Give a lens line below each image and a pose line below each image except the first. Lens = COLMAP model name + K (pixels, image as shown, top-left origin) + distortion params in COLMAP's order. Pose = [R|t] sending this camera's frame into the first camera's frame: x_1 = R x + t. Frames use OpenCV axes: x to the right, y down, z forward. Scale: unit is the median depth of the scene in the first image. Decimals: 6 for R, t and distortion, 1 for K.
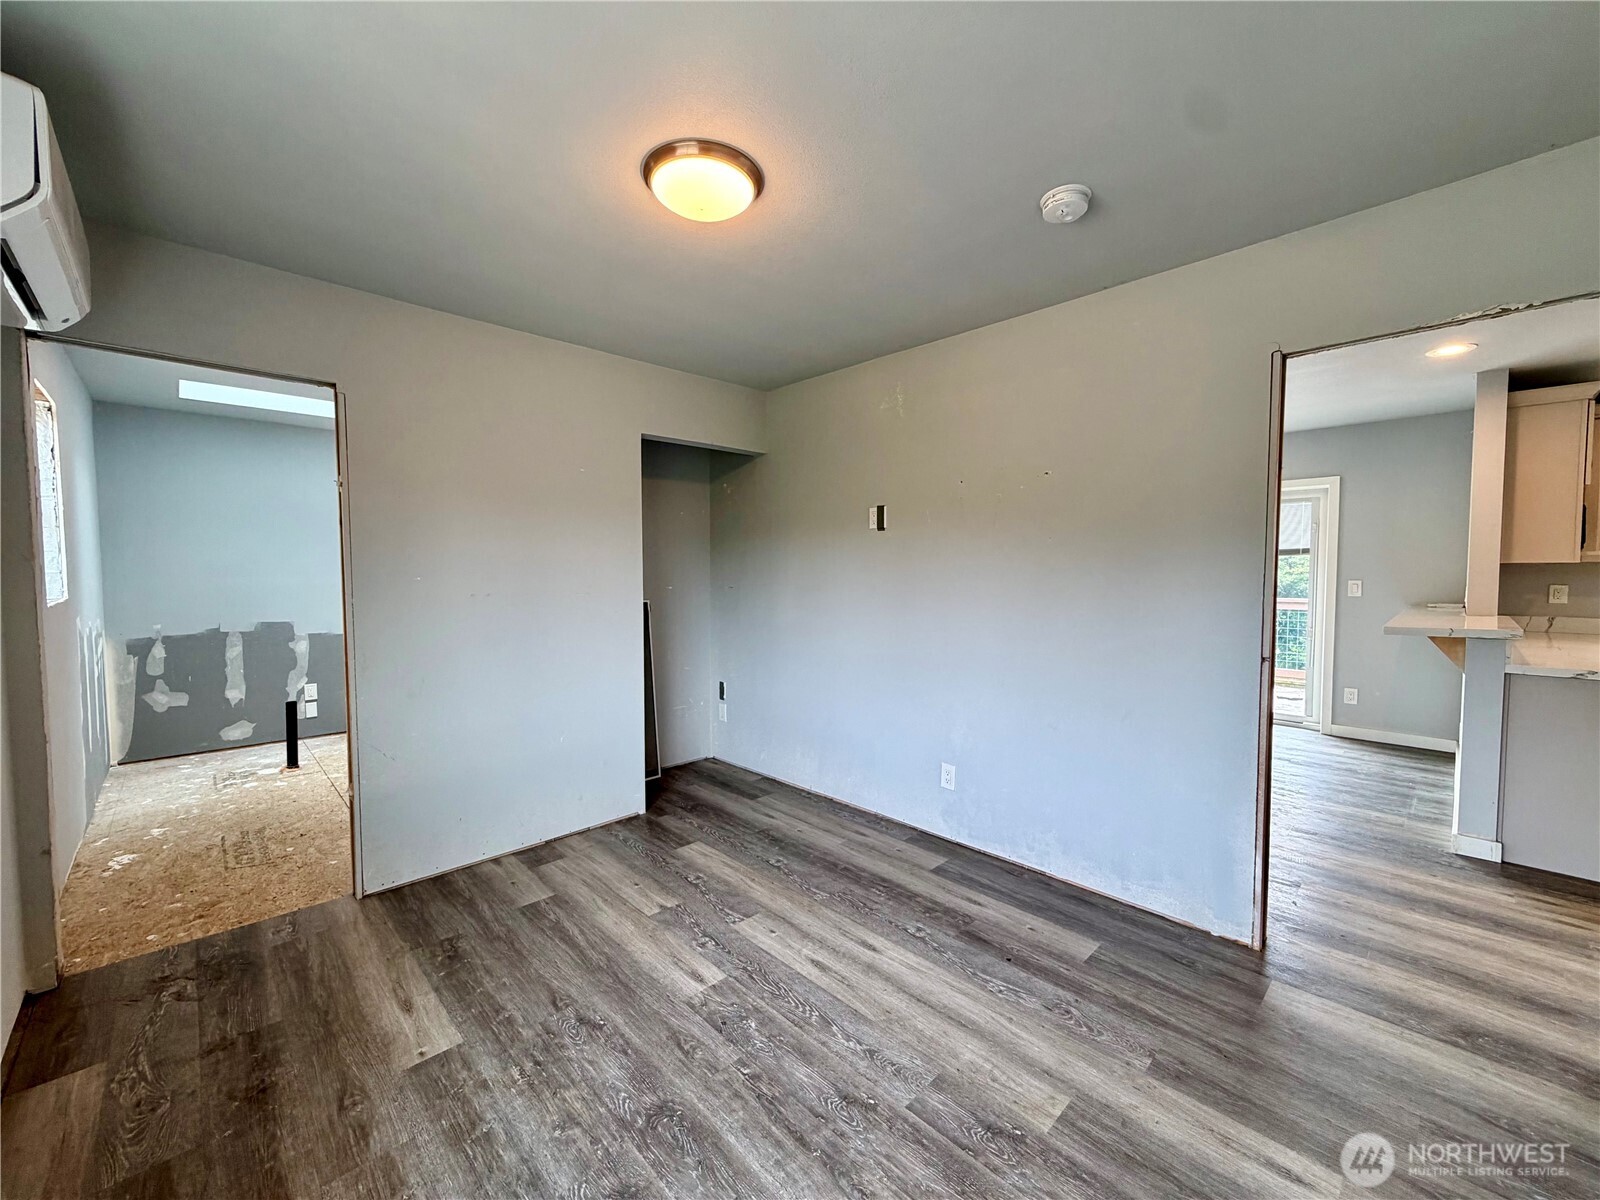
lens RADIAL K [[638.7, 0, 793.7], [0, 638.7, 598.6], [0, 0, 1]] dist [0.000822, -0.000403]
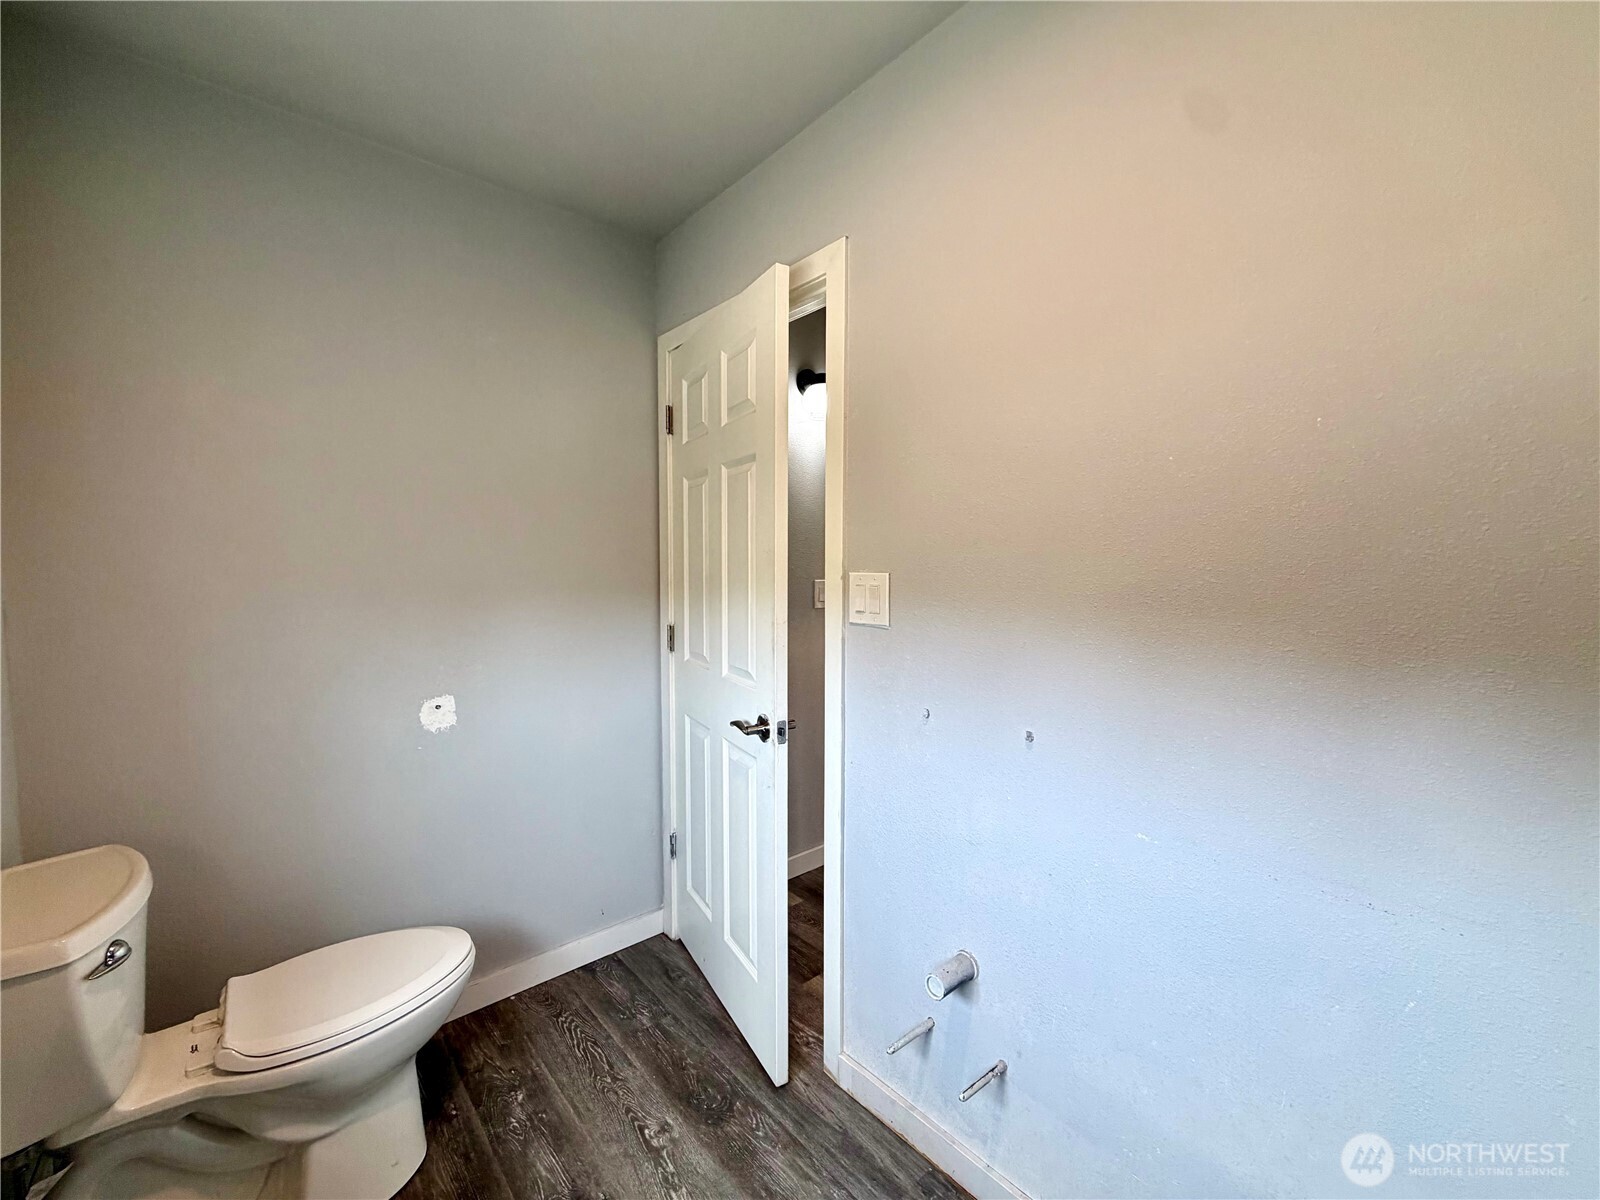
lens RADIAL K [[638.7, 0, 794.6], [0, 638.7, 590.2], [0, 0, 1]] dist [0.000822, -0.000403]
pose [[-0.999175, -0.002212, 0.040552, -0.213717], [0.000954, 0.996961, 0.077891, -0.050279], [-0.040601, 0.077865, -0.996137, 1.128072]]
